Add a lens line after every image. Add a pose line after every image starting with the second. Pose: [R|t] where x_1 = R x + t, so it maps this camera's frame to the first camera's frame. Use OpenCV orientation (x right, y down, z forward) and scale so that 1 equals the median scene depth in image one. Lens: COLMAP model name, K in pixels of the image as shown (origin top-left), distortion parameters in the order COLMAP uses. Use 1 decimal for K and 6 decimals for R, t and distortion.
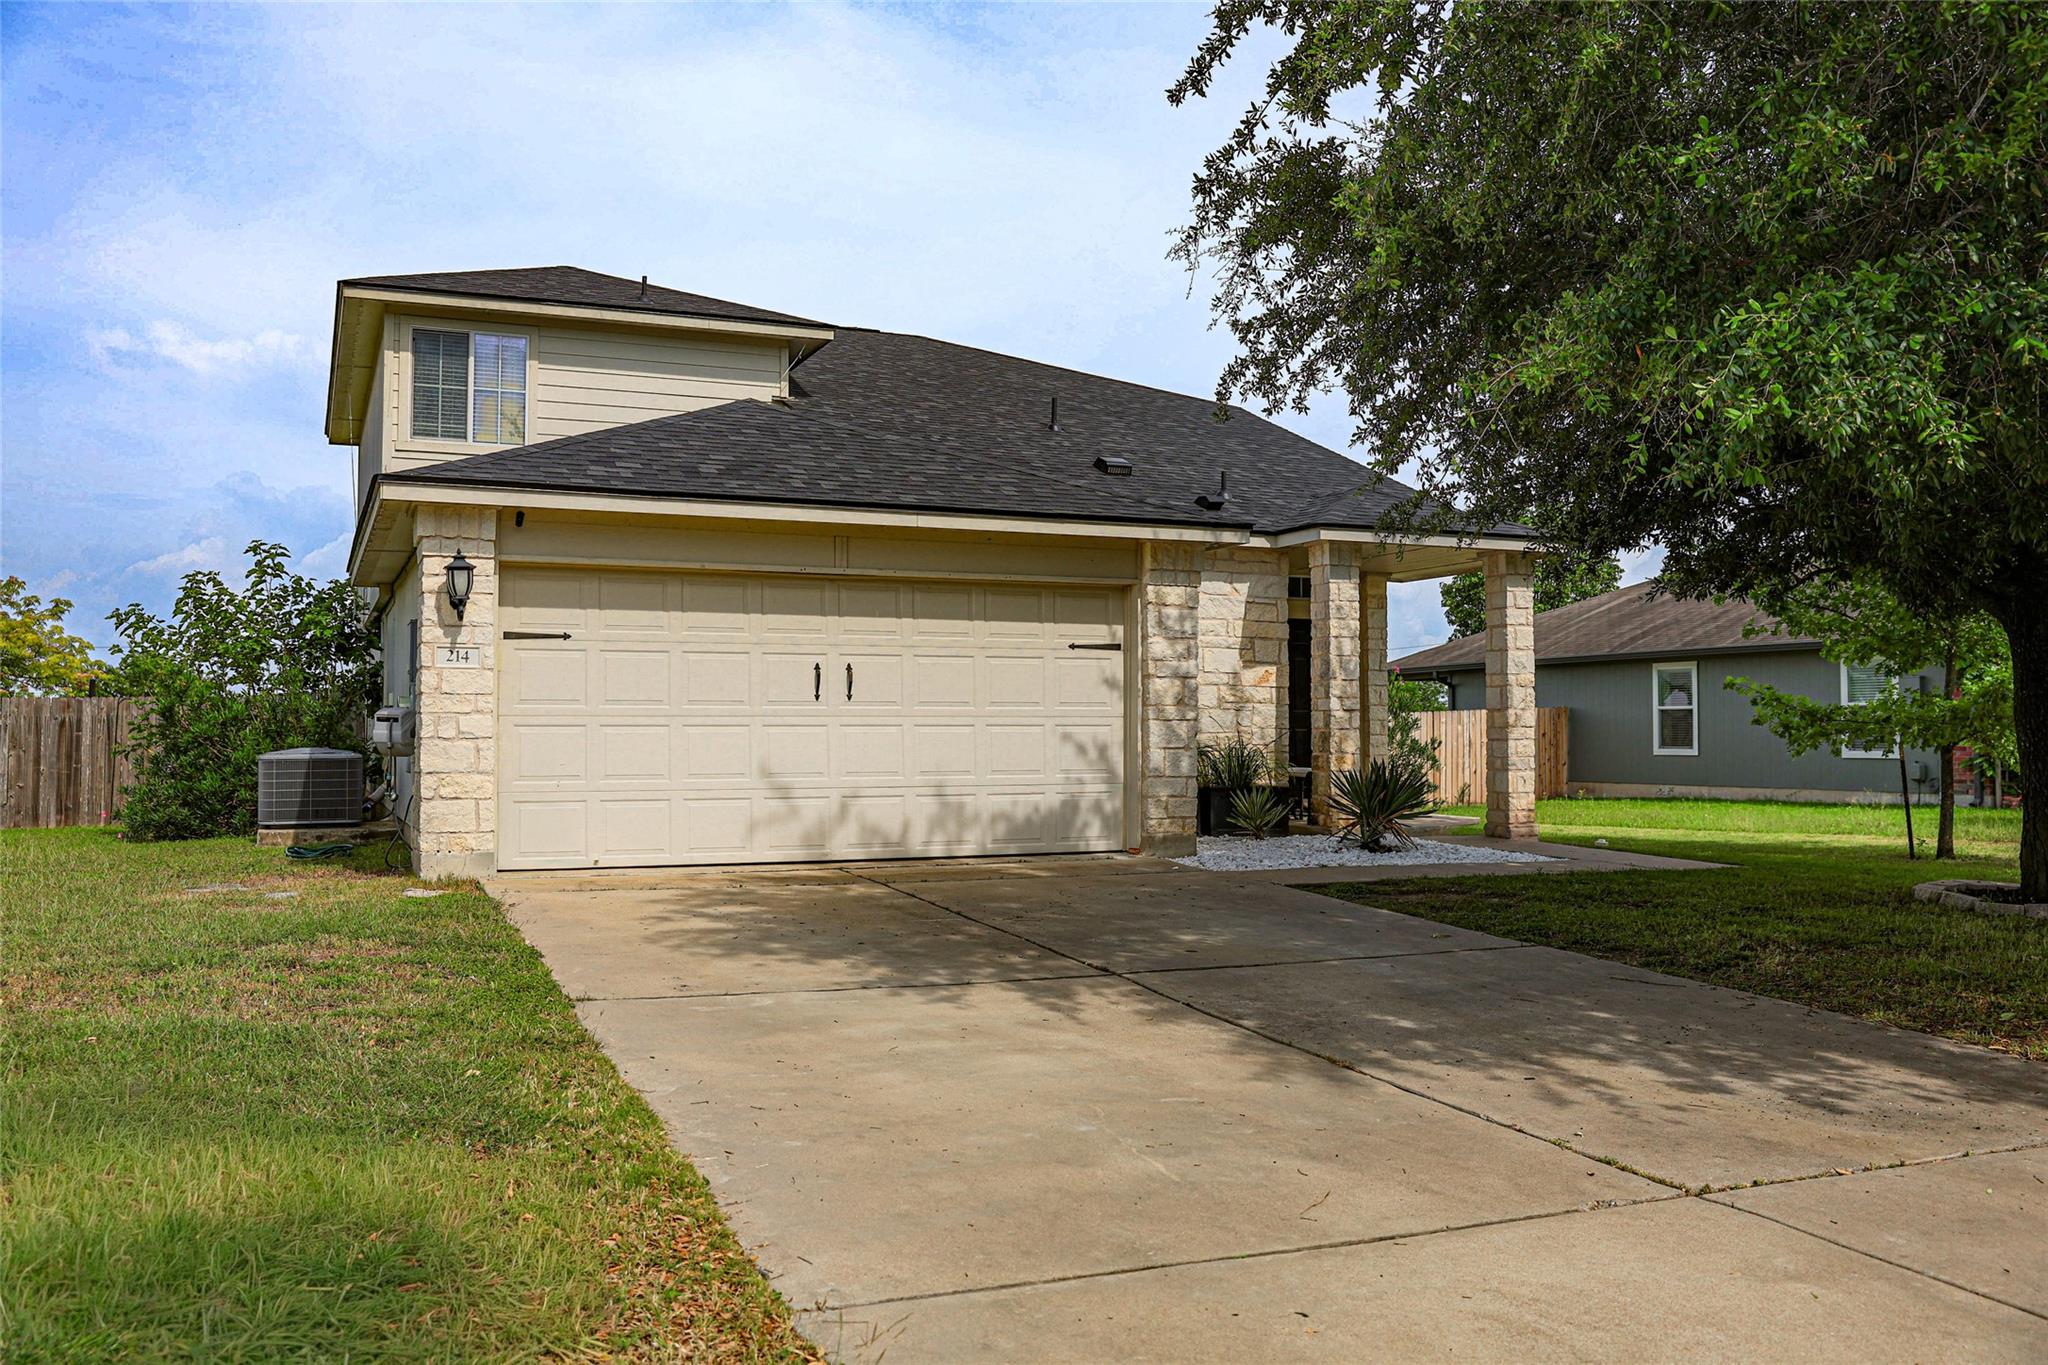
lens RADIAL K [[1667.7, 0, 997.8], [0, 1667.7, 693.3], [0, 0, 1]] dist [-0.071203, -0.000181]
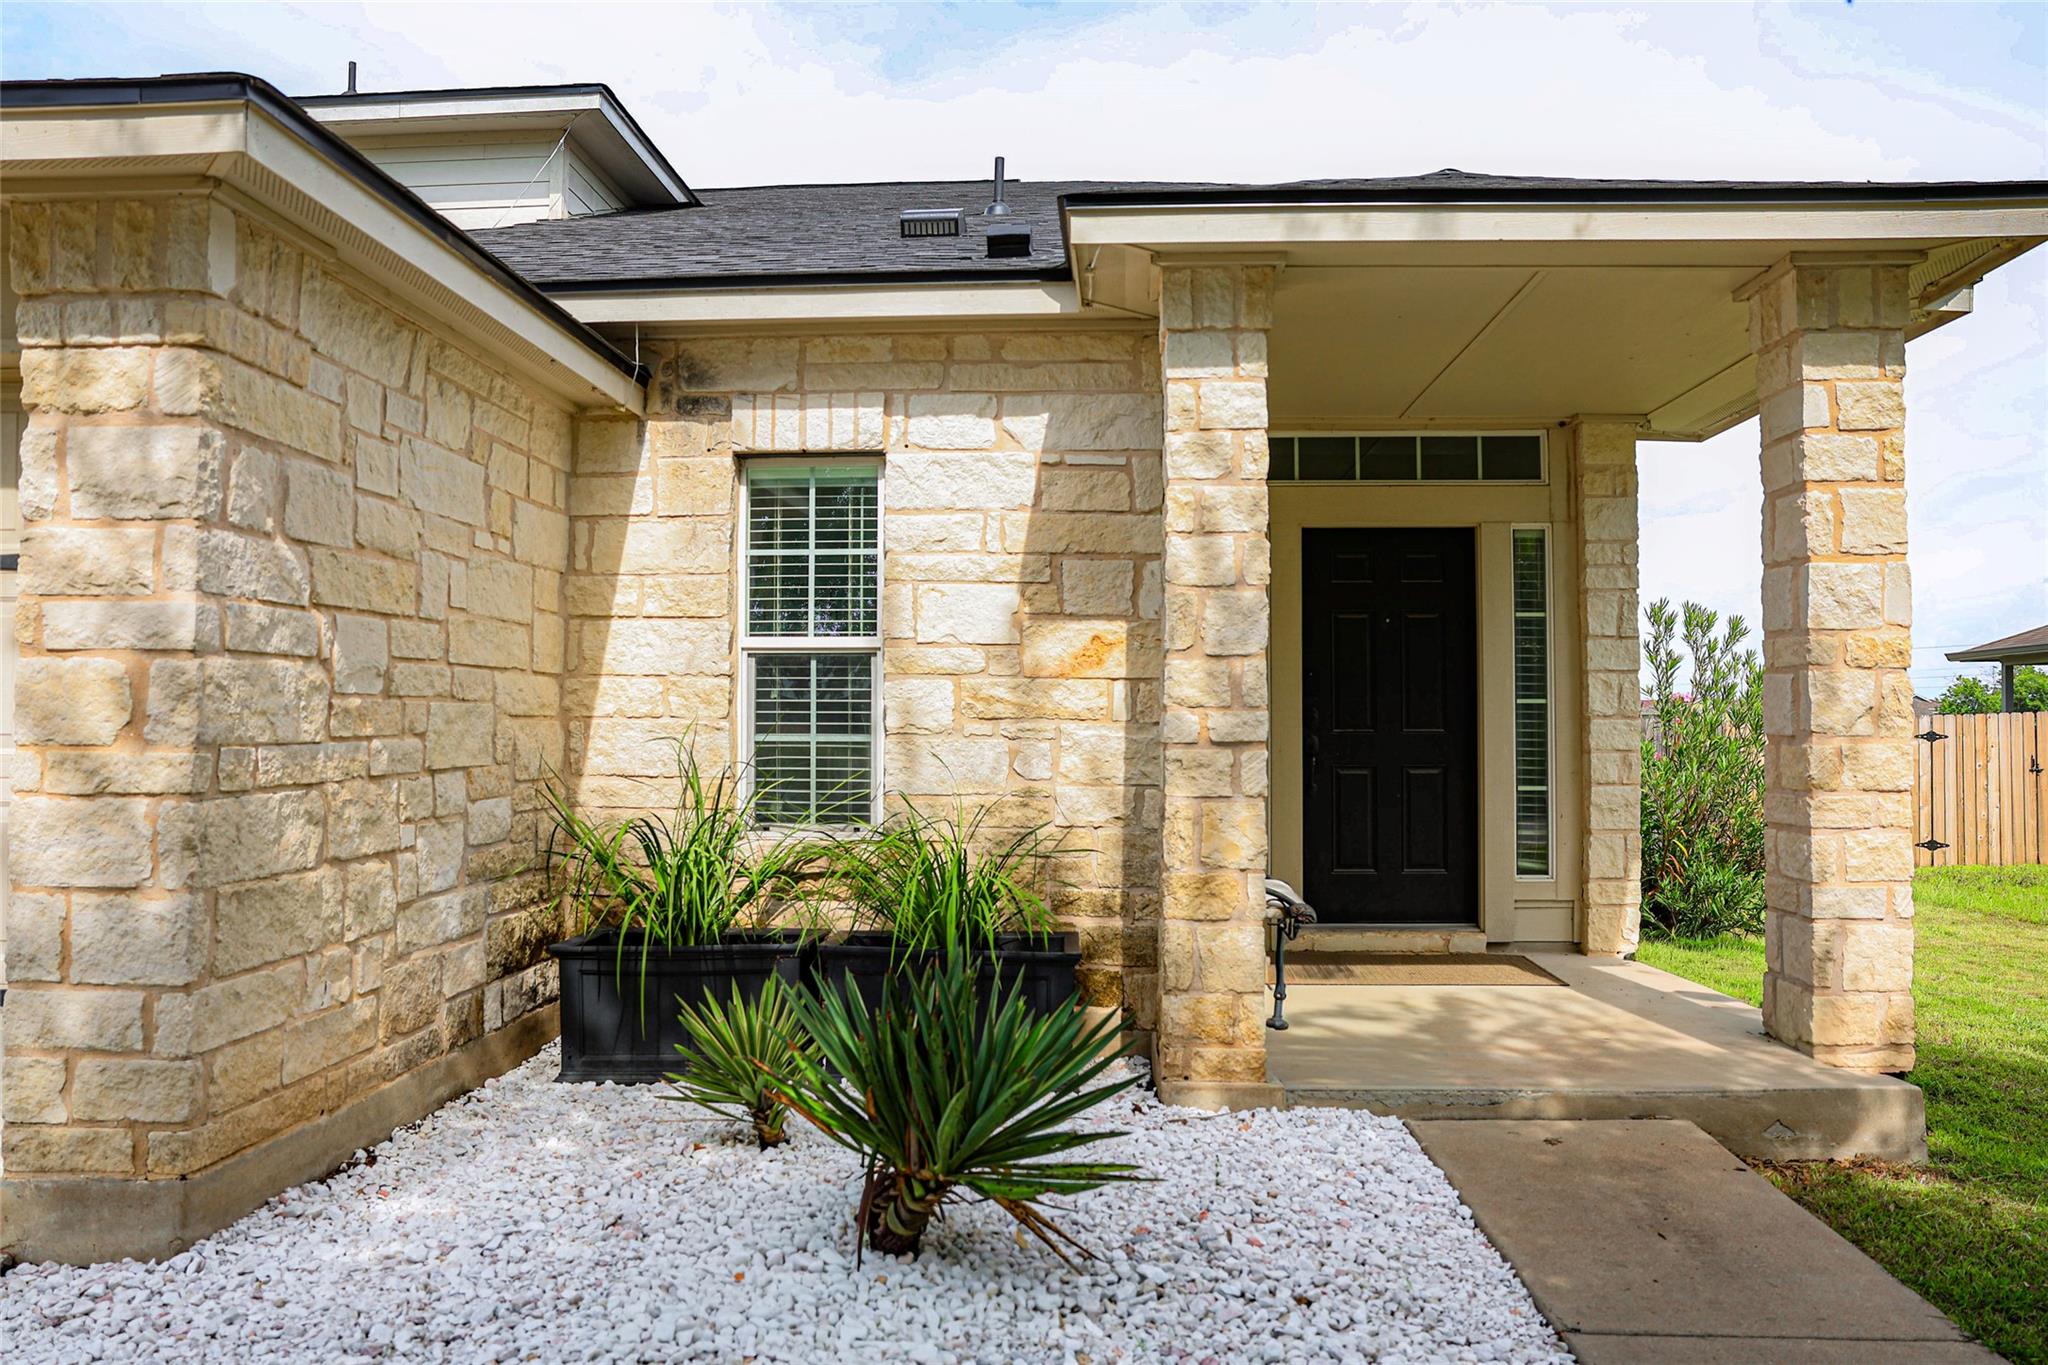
lens RADIAL K [[1457.2, 0, 1024.0], [0, 1457.2, 682.5], [0, 0, 1]] dist [-0.117011, 0.098823]
pose [[0.898996, -0.009894, -0.437846, 0.305920], [0.007955, 0.999949, -0.006263, -0.000956], [0.437886, 0.002147, 0.899028, 0.710731]]
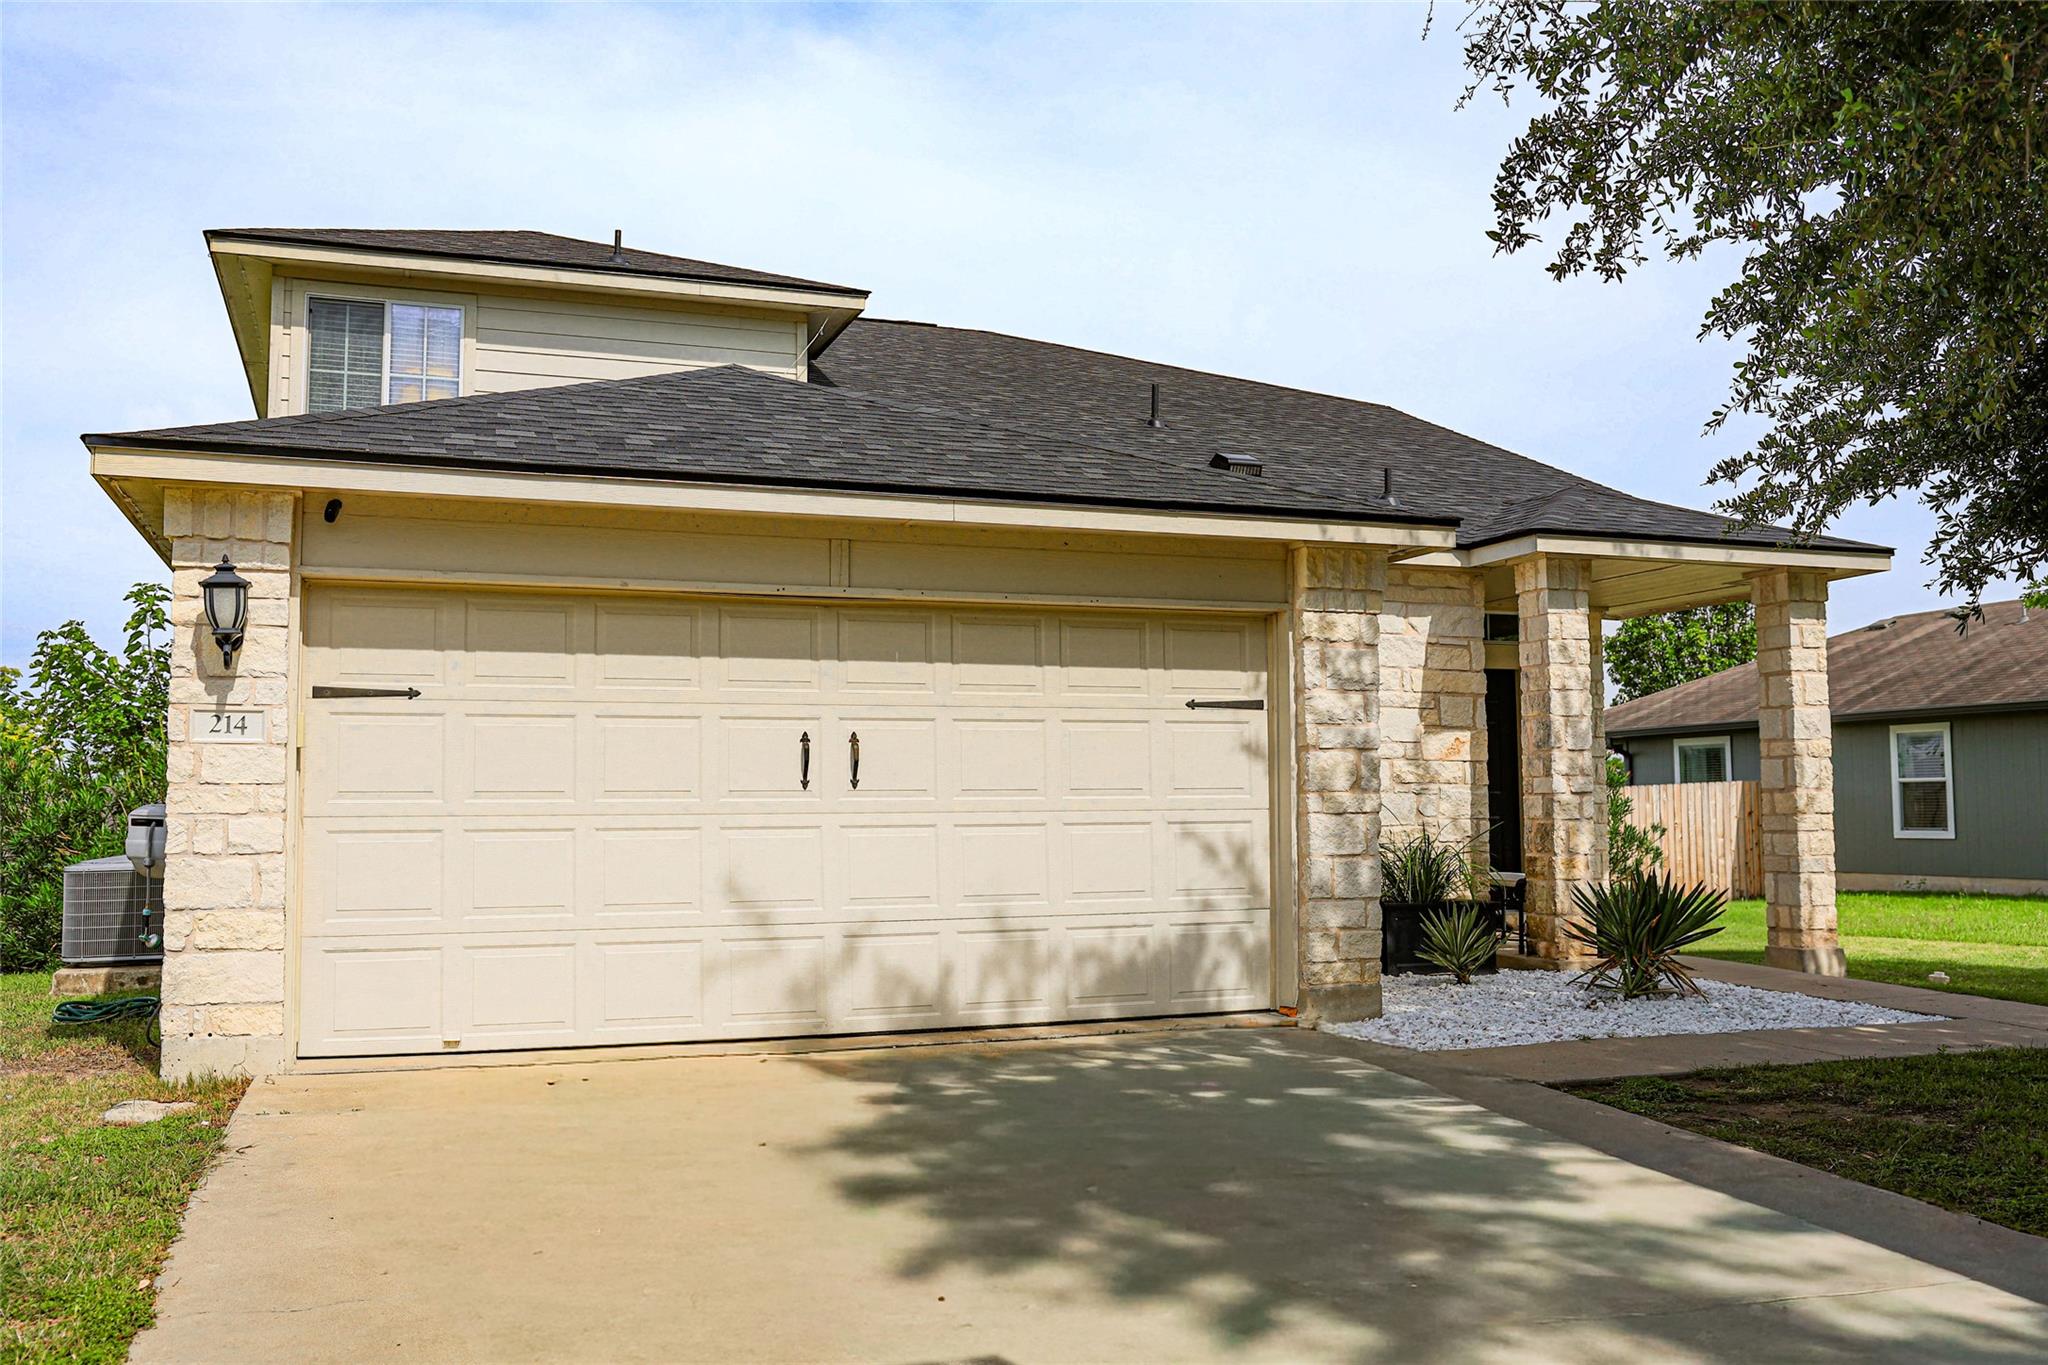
lens RADIAL K [[1746.0, 0, 1024.0], [0, 1746.0, 682.5], [0, 0, 1]] dist [-0.034803, 0.001414]
pose [[0.999262, -0.009527, -0.037205, 0.002828], [0.007733, 0.998814, -0.048077, -0.003049], [0.037619, 0.047754, 0.998150, 0.249035]]
